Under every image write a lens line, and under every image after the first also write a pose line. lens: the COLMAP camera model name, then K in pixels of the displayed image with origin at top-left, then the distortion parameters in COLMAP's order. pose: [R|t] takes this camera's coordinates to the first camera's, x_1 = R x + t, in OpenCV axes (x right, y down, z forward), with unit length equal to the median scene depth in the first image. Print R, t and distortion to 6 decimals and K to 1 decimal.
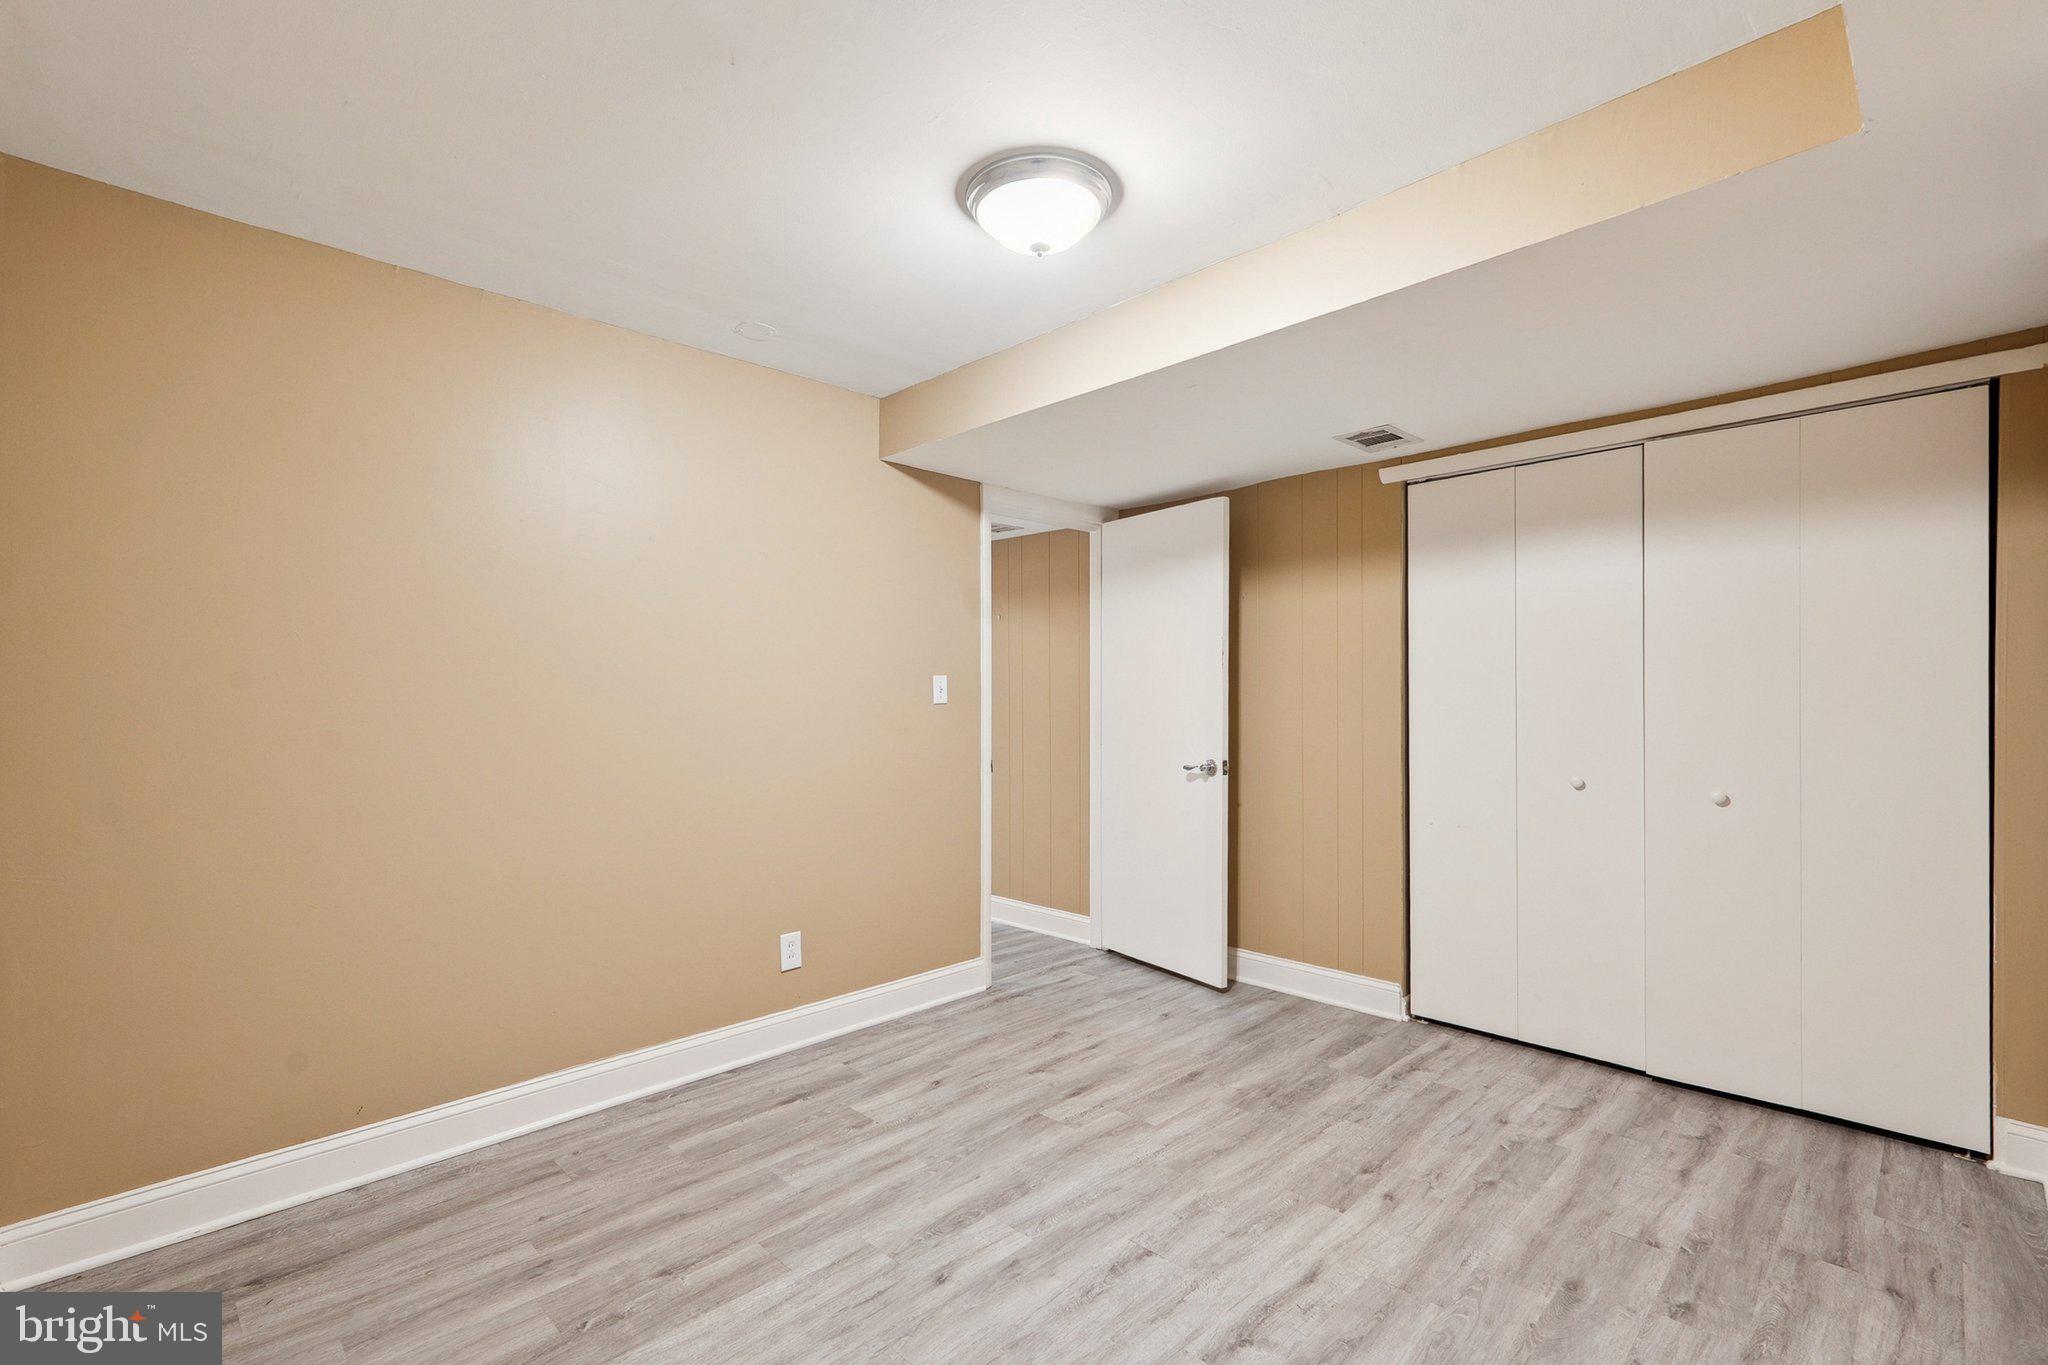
lens RADIAL K [[926.0, 0, 1021.1], [0, 926.0, 705.6], [0, 0, 1]] dist [0.004230, 0.000199]
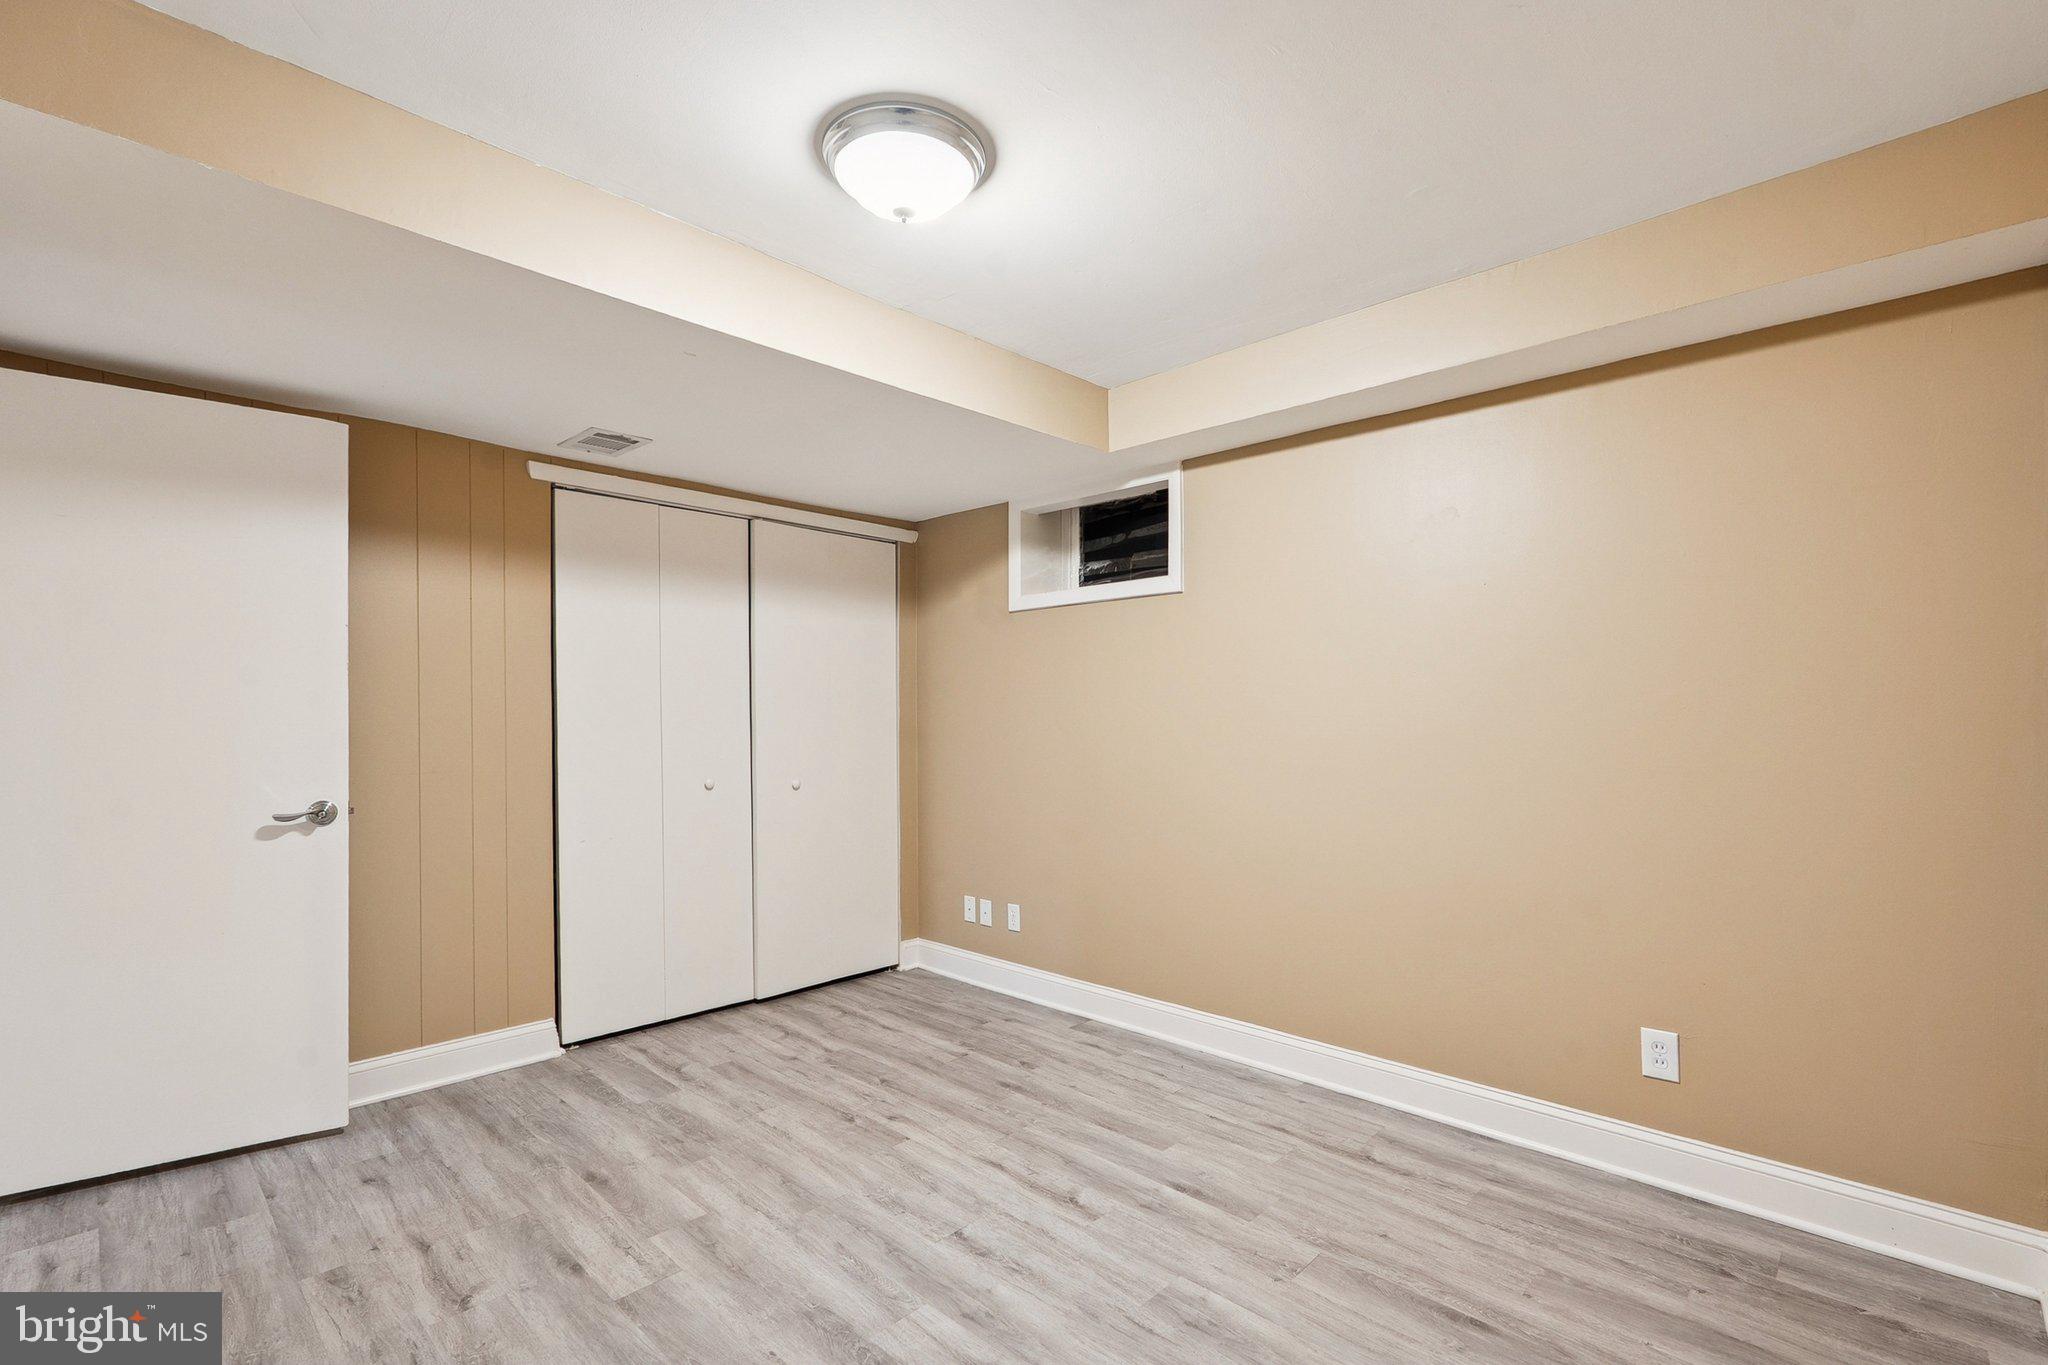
lens RADIAL K [[910.8, 0, 1021.0], [0, 910.8, 723.2], [0, 0, 1]] dist [0.002081, 0.000278]
pose [[-0.018777, -0.003919, 0.999816, -0.647688], [0.004570, 0.999982, 0.004005, 0.001048], [-0.999813, 0.004645, -0.018759, 0.675025]]
